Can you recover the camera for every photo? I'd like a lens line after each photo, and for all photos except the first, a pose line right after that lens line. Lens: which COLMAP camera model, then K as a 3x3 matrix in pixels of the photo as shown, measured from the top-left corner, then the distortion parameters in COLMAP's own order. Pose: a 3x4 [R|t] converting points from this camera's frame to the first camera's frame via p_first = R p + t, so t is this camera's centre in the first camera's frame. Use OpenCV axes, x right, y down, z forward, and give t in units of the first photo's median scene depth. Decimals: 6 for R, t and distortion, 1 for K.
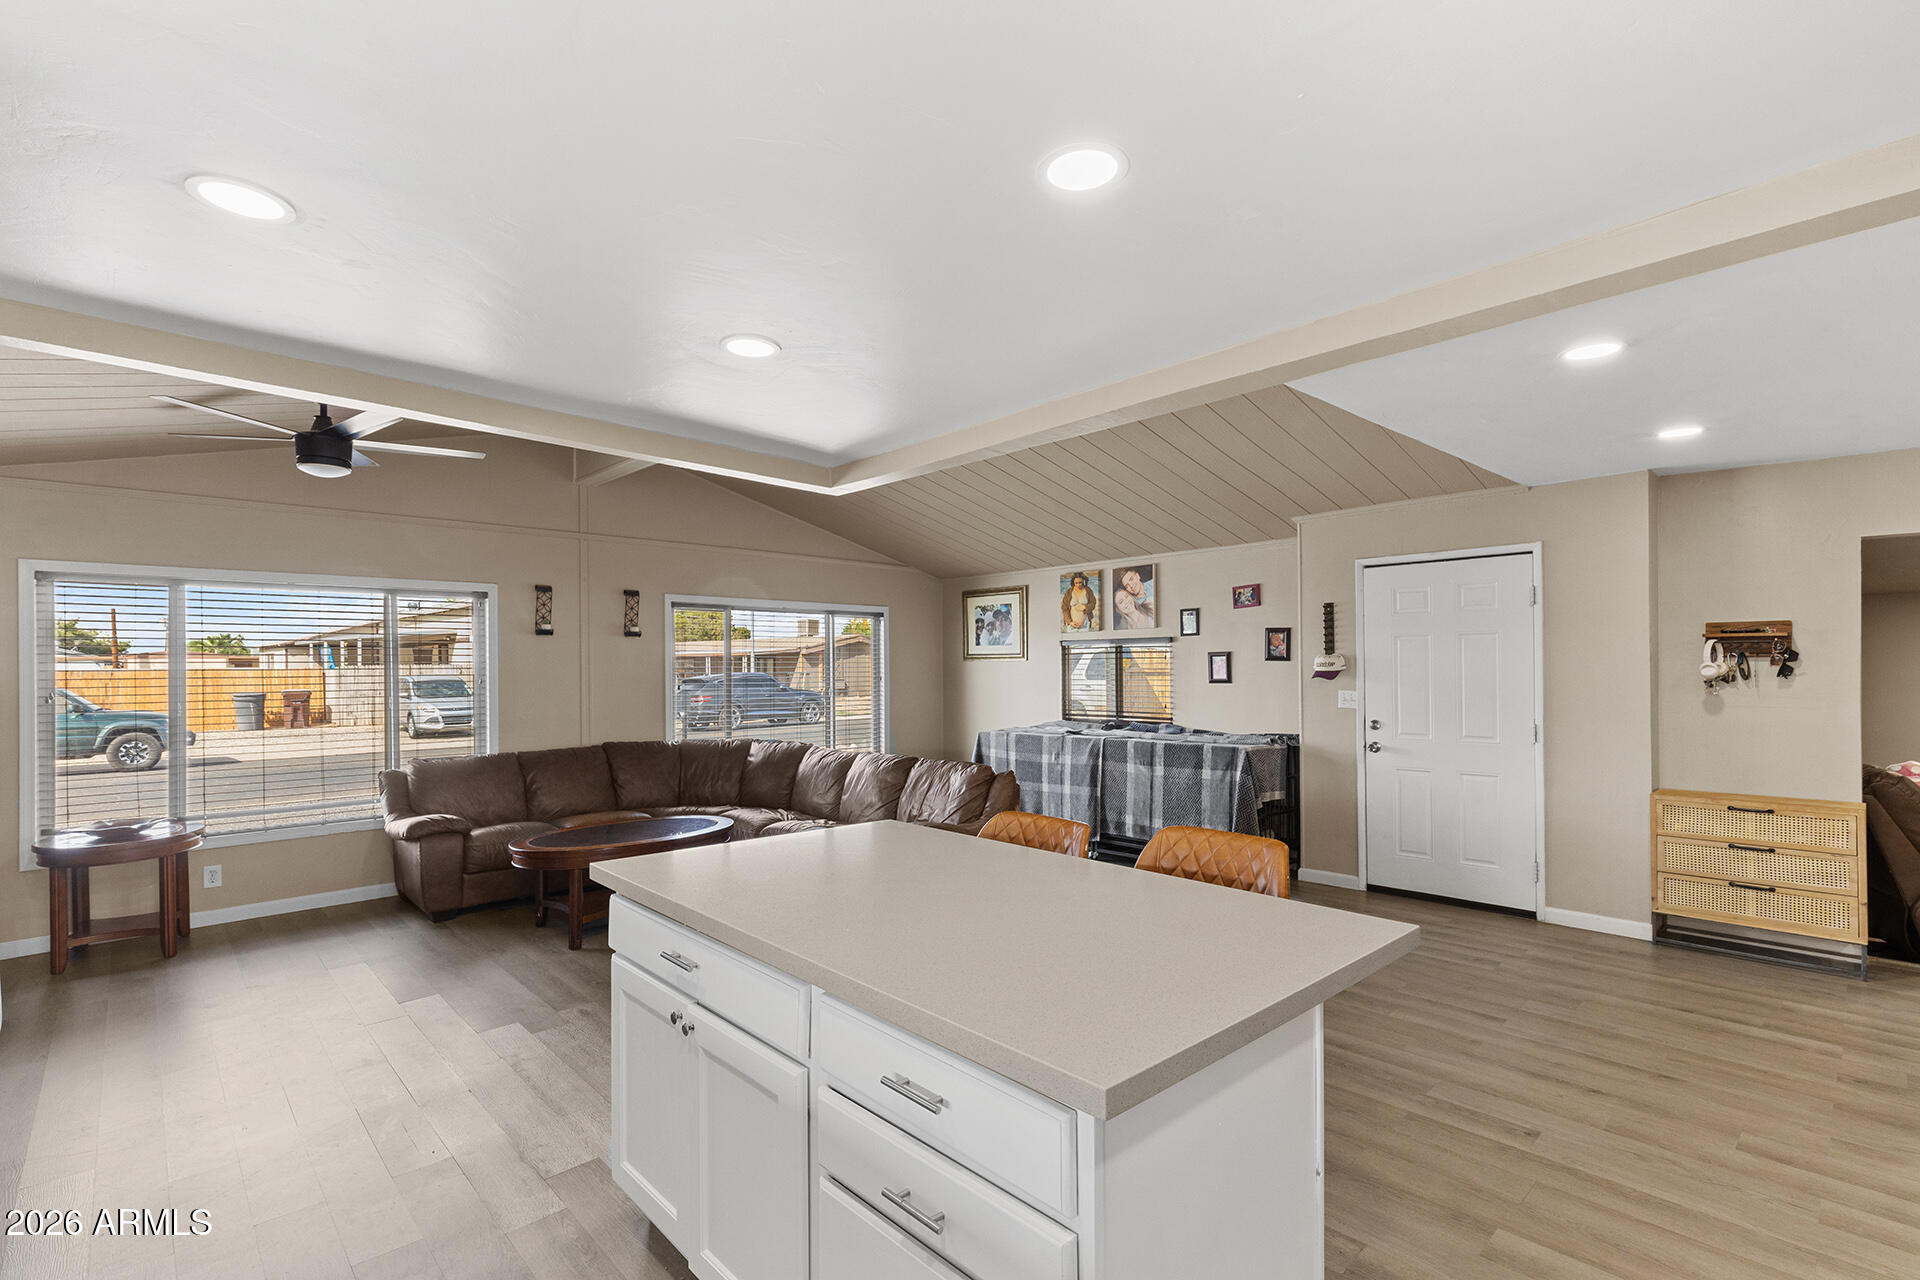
lens RADIAL K [[873.6, 0, 952.6], [0, 873.6, 673.2], [0, 0, 1]] dist [0.007135, -0.002477]
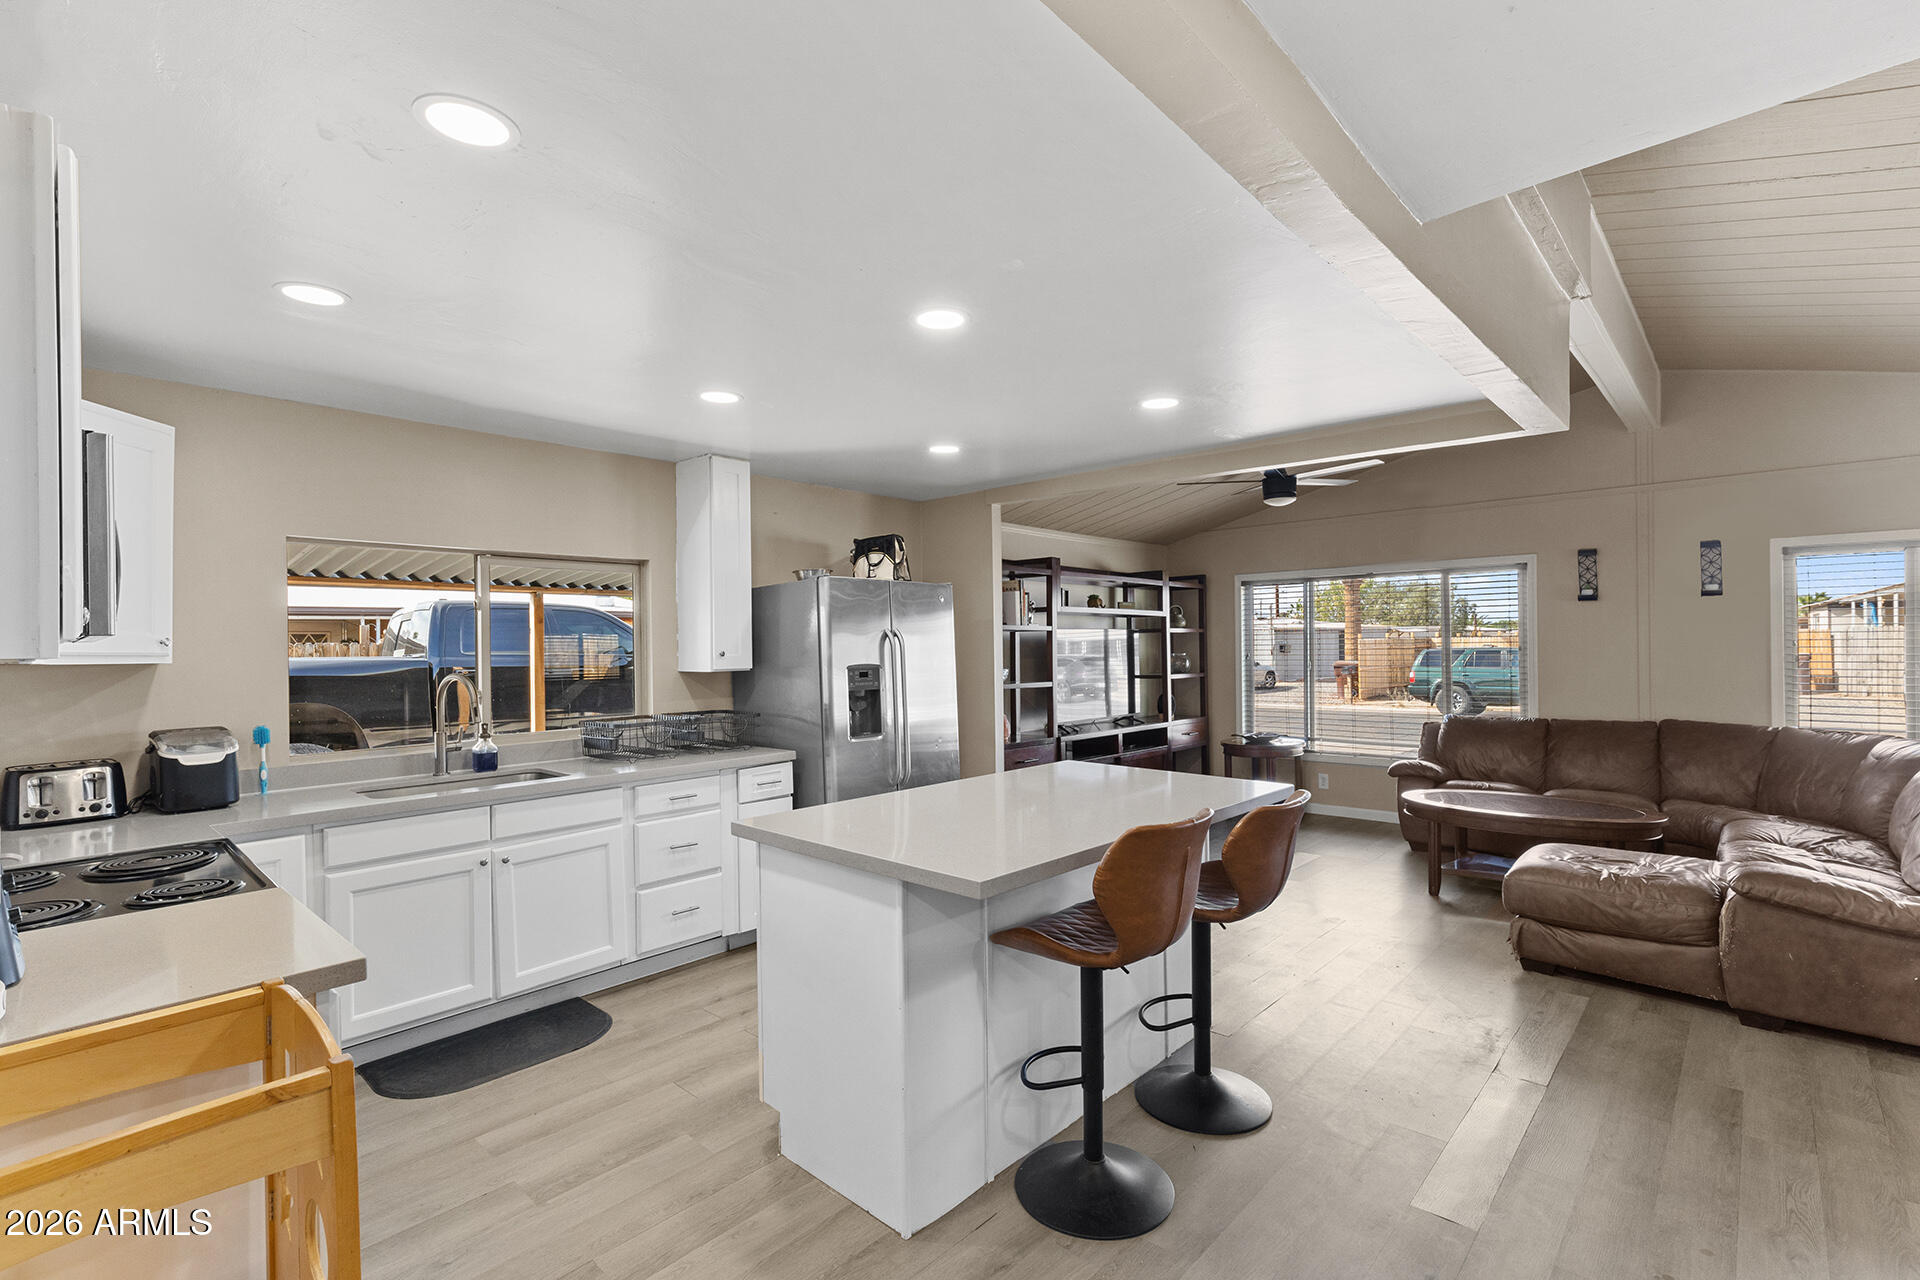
lens RADIAL K [[873.6, 0, 960.1], [0, 873.6, 643.6], [0, 0, 1]] dist [0.007135, -0.002477]
pose [[0.069996, 0.004223, -0.997538, 0.619500], [0.005754, 0.999973, 0.004637, -0.006780], [0.997531, -0.006064, 0.069970, 0.336632]]
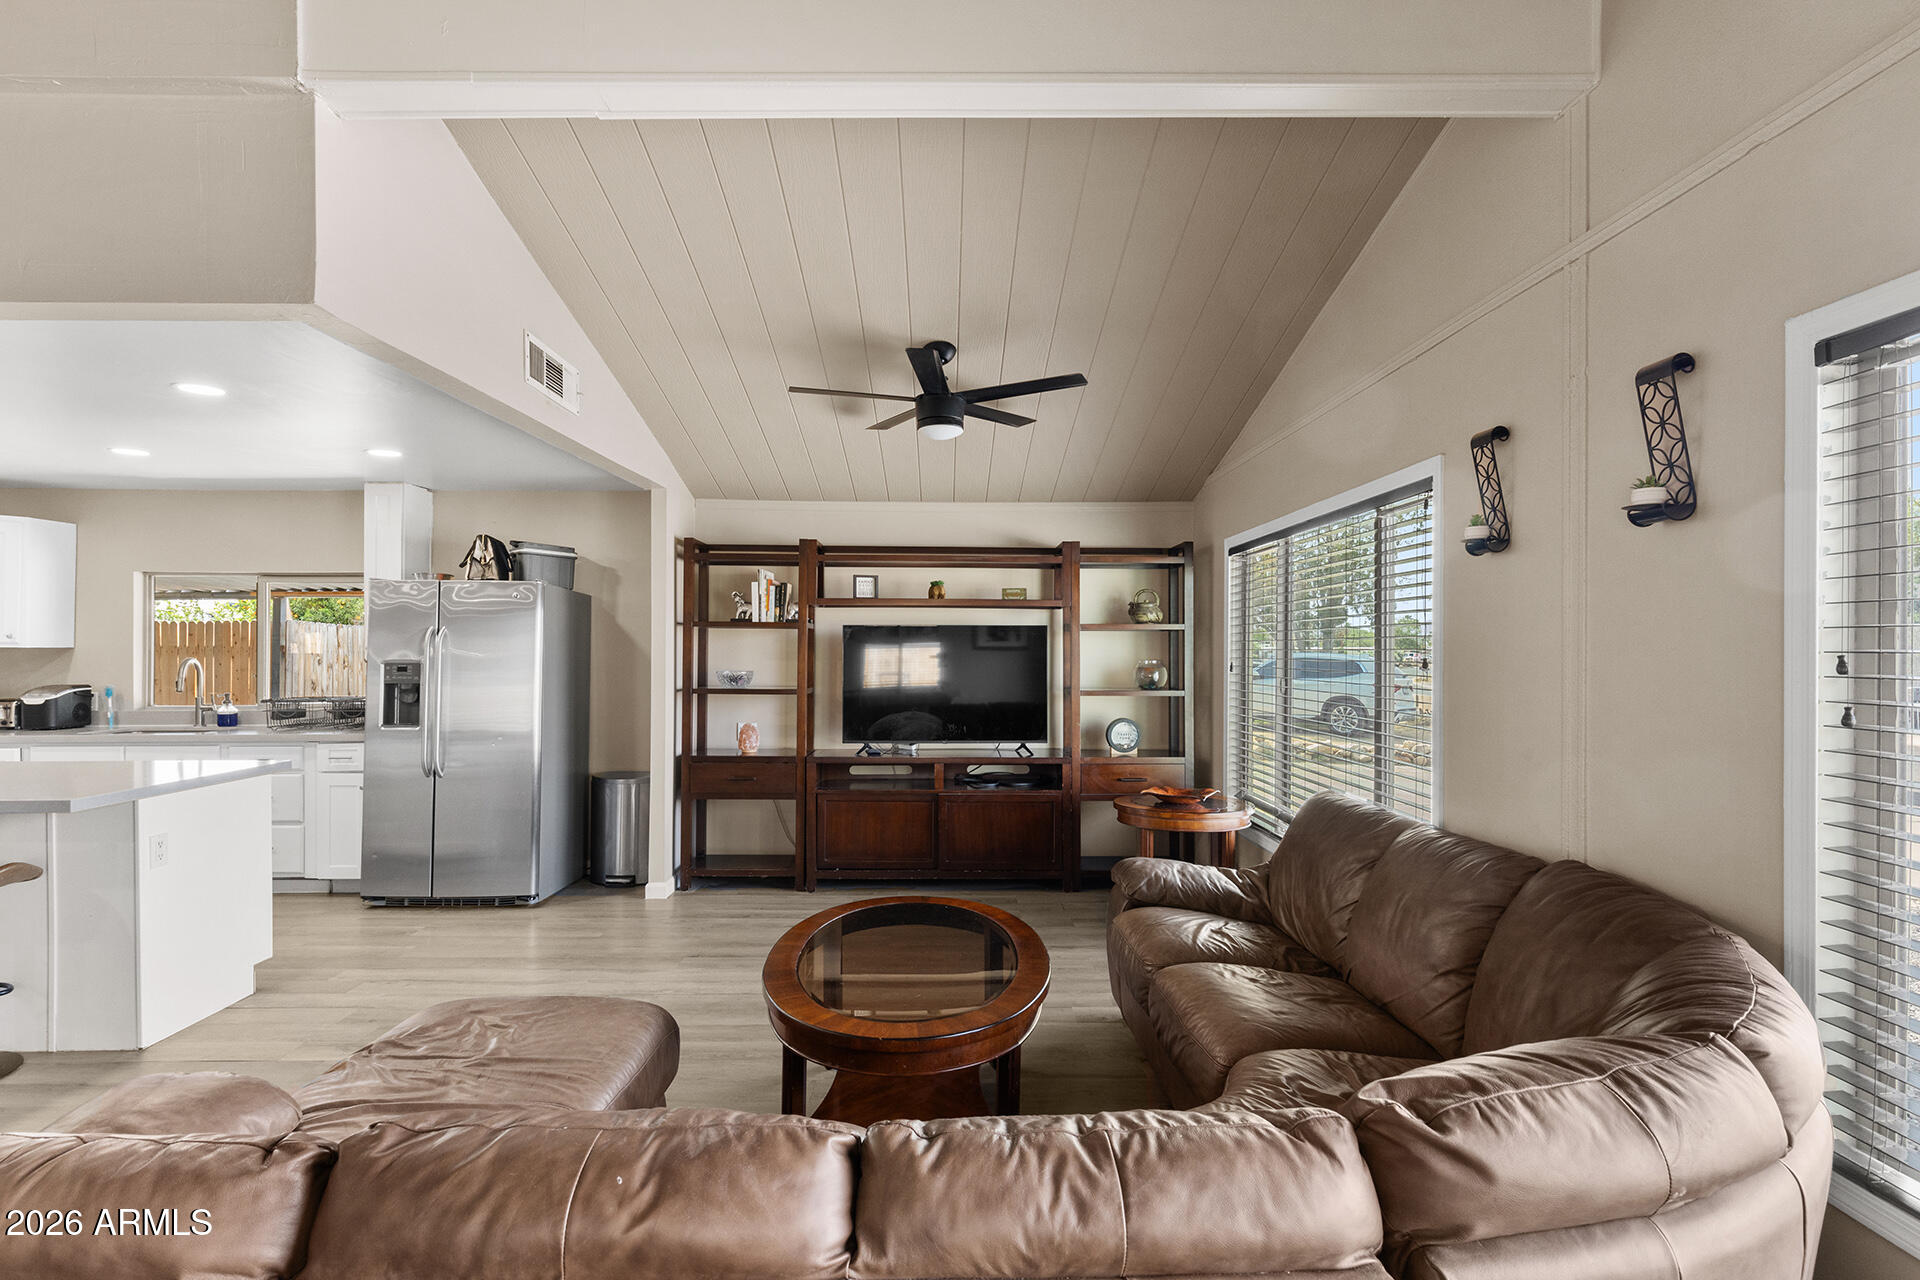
lens RADIAL K [[927.0, 0, 967.1], [0, 927.0, 643.3], [0, 0, 1]] dist [-0.002493, -0.000272]
pose [[-0.675983, 0.004575, -0.736903, 0.007302], [-0.001107, 0.999973, 0.007224, -0.008853], [0.736917, 0.005699, -0.675960, 1.554039]]
